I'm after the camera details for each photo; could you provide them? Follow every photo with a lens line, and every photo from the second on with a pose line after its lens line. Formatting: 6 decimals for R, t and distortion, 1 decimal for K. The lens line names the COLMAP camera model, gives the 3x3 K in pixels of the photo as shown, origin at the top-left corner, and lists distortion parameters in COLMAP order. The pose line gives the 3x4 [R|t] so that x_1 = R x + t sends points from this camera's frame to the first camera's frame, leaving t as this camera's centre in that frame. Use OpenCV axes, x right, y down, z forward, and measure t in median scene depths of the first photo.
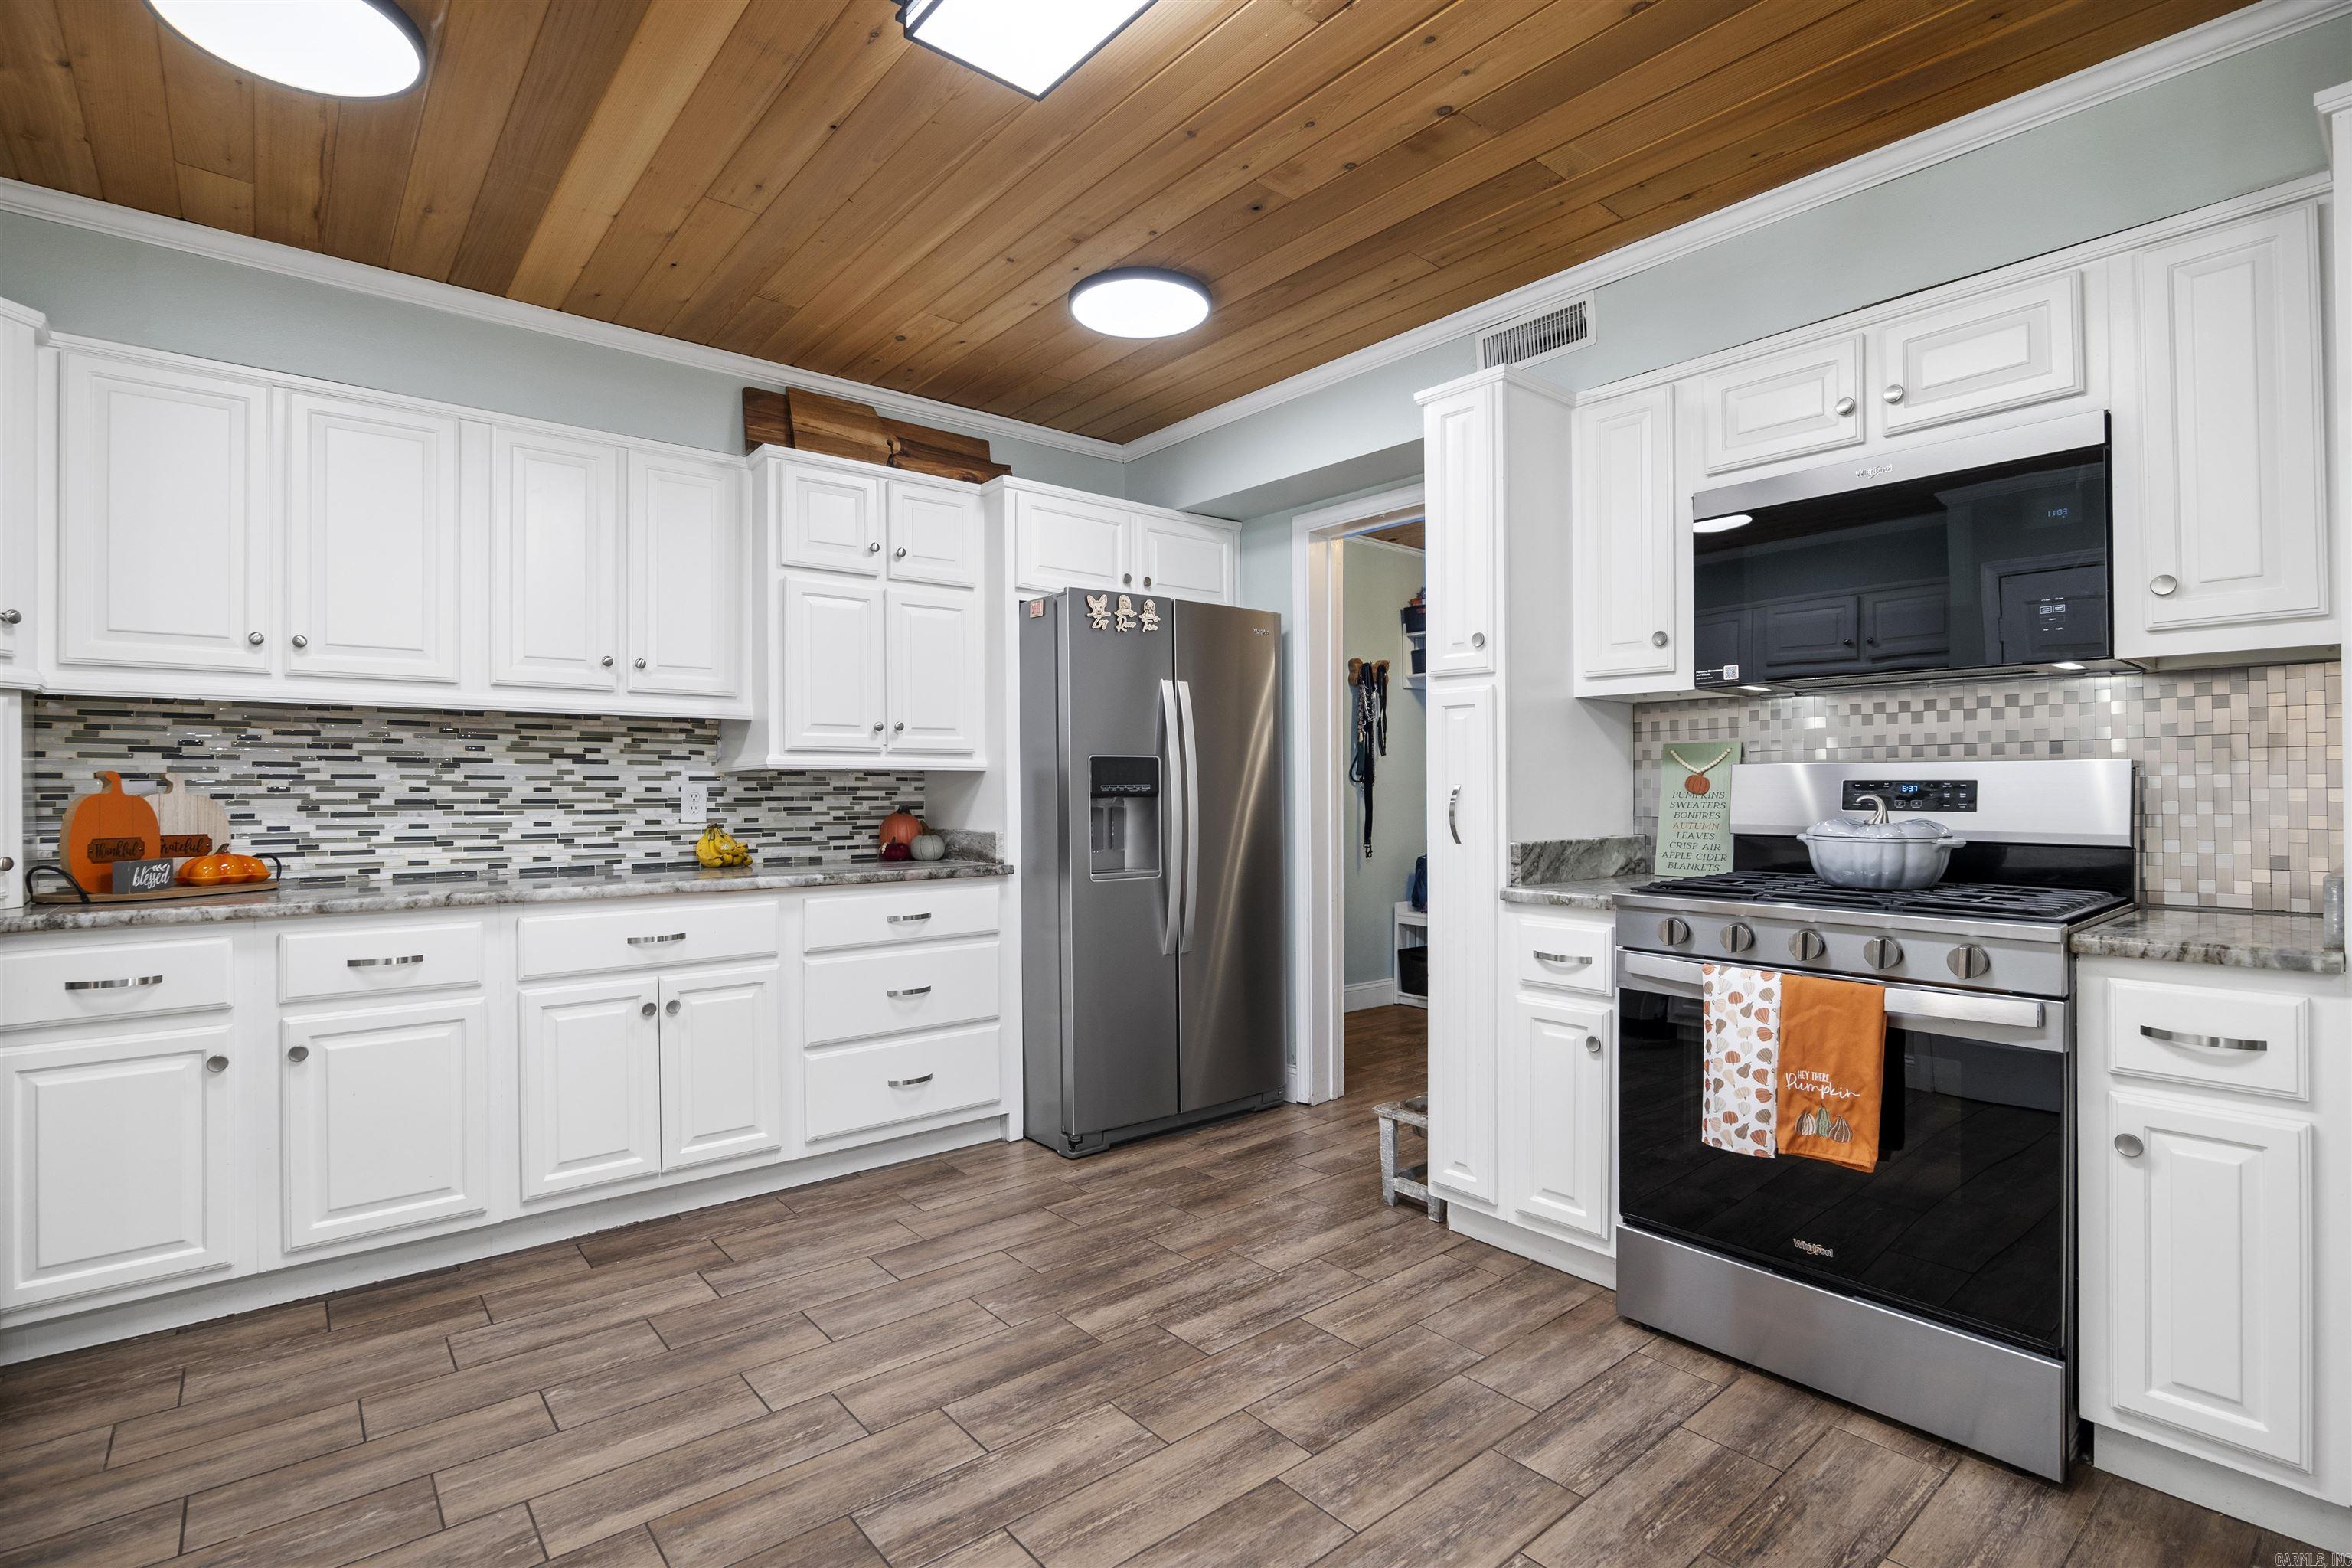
lens RADIAL K [[1132.9, 0, 1175.7], [0, 1132.9, 782.8], [0, 0, 1]] dist [-0.020117, 0.005301]
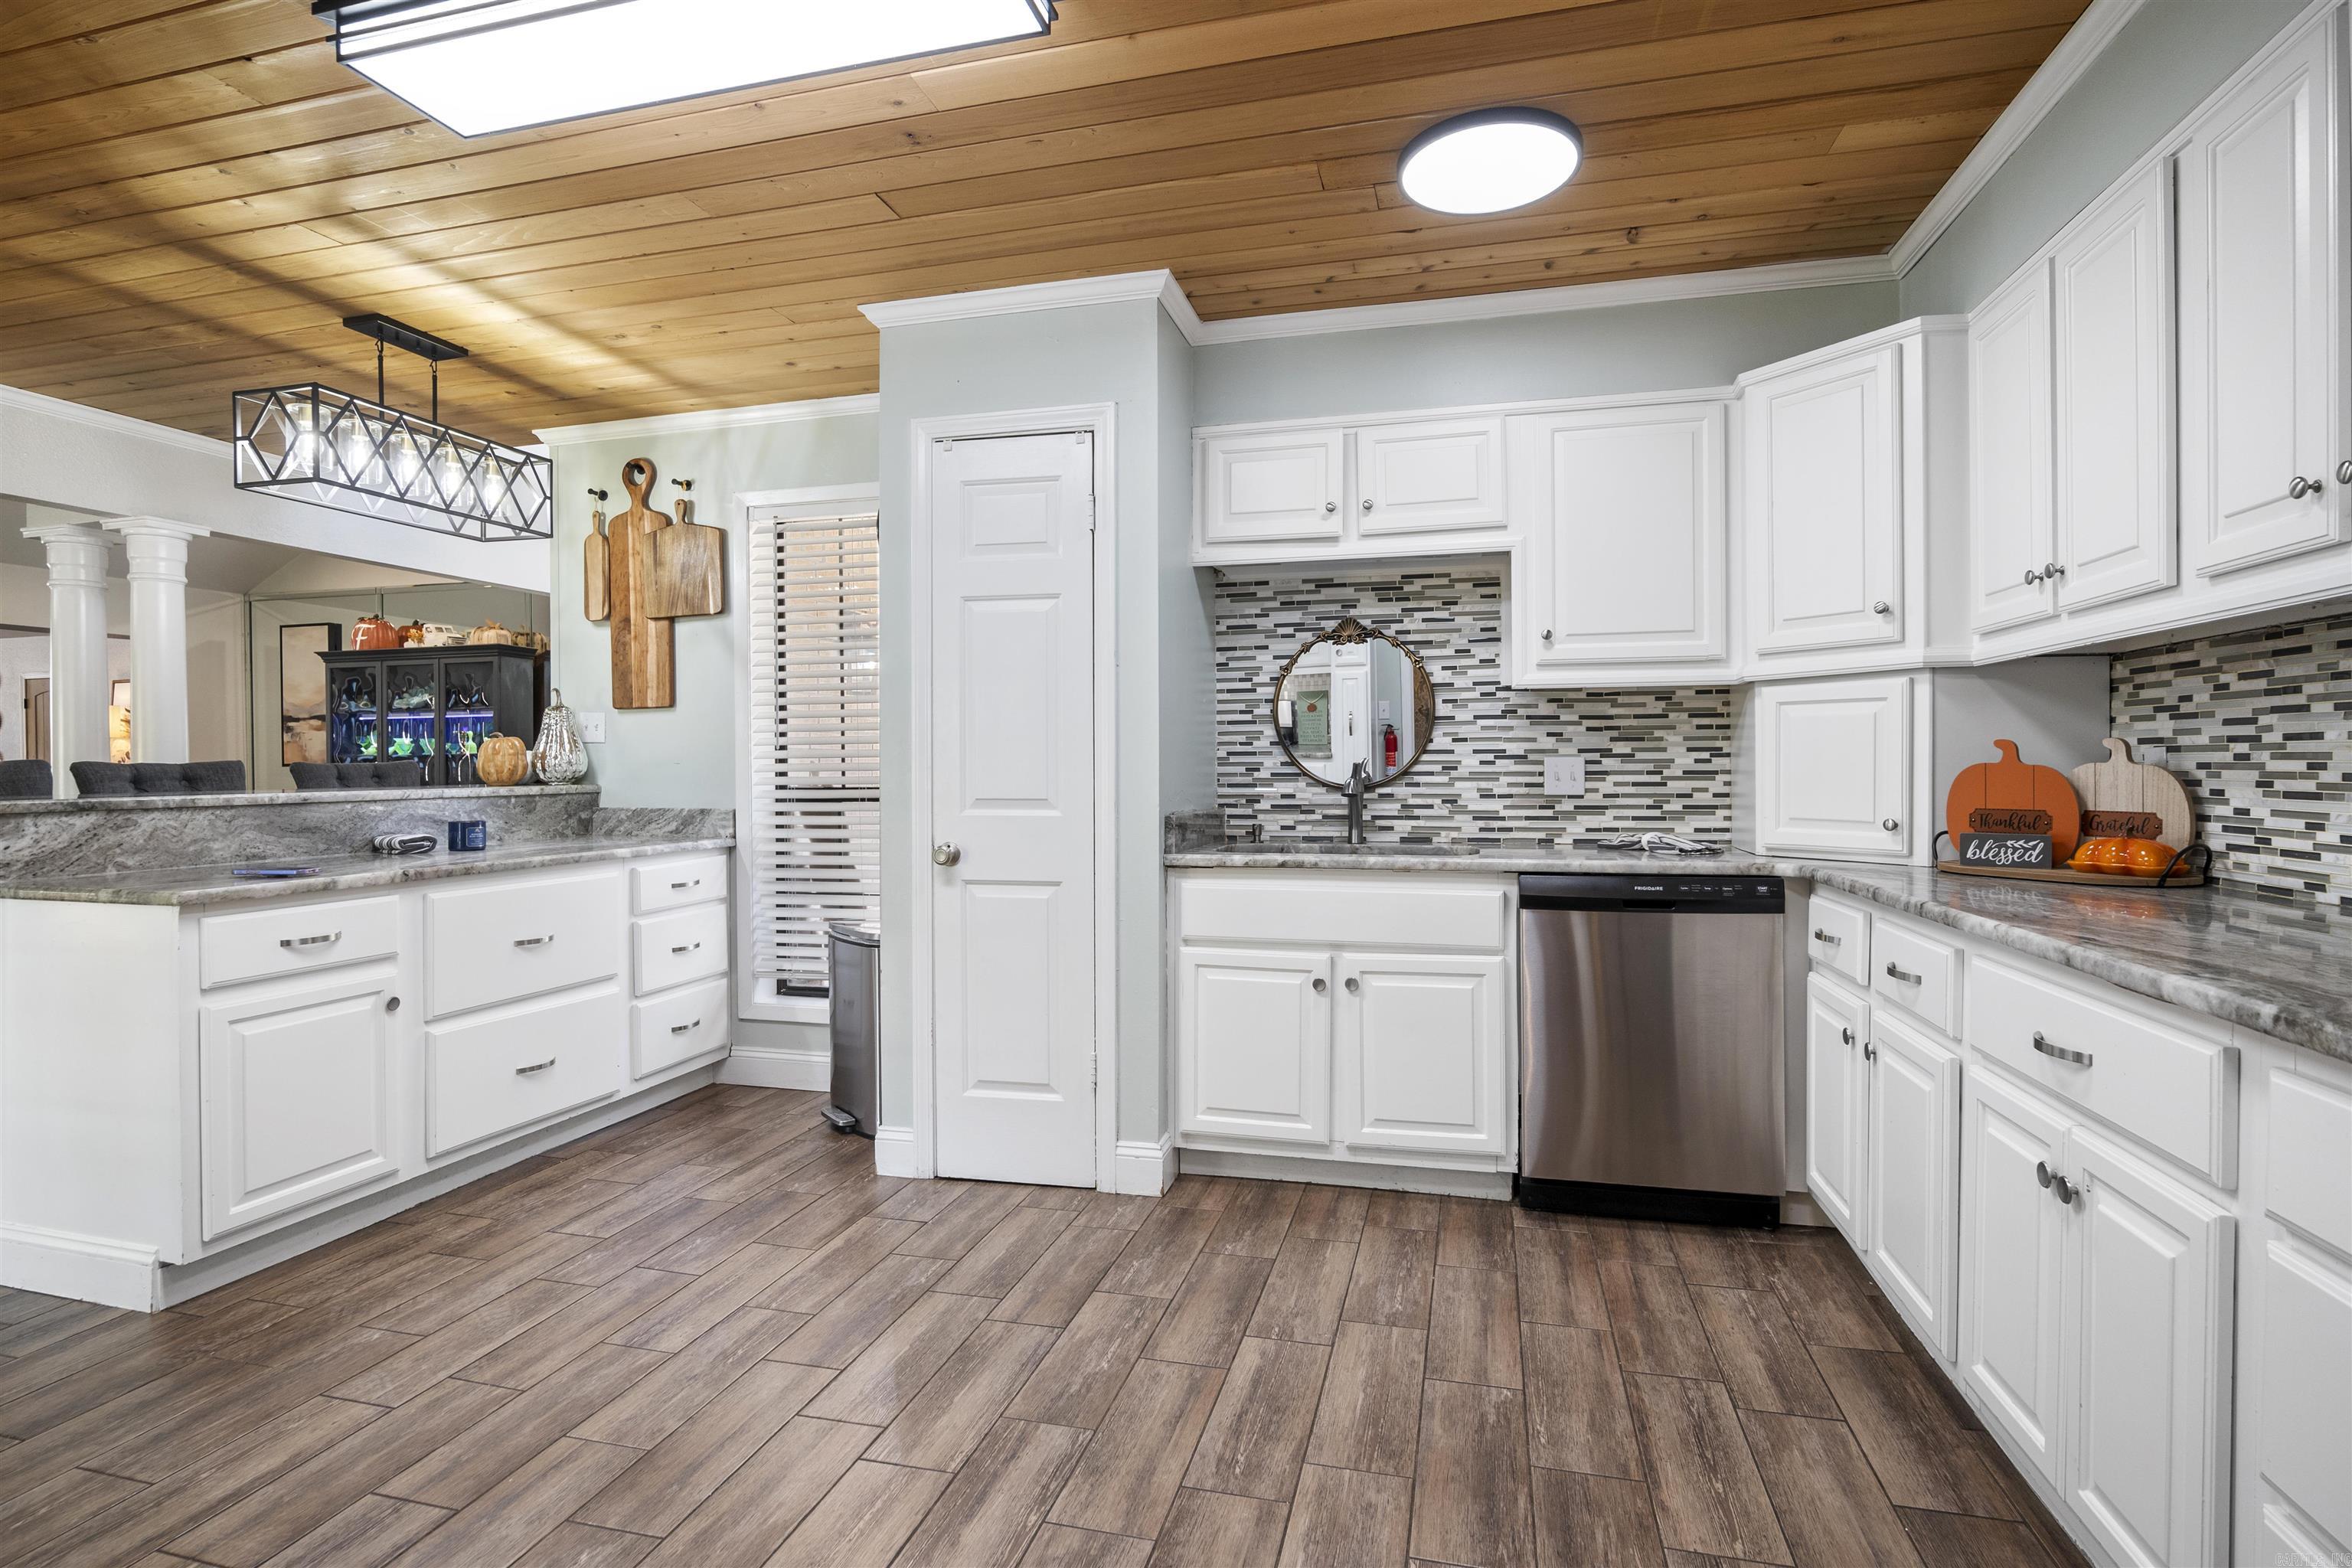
lens RADIAL K [[1132.9, 0, 1154.9], [0, 1132.9, 787.1], [0, 0, 1]] dist [-0.020117, 0.005301]
pose [[-0.817518, 0.020487, -0.575538, 0.222526], [0.012767, 0.999766, 0.017453, 0.005124], [0.575761, 0.006920, -0.817588, 1.526347]]
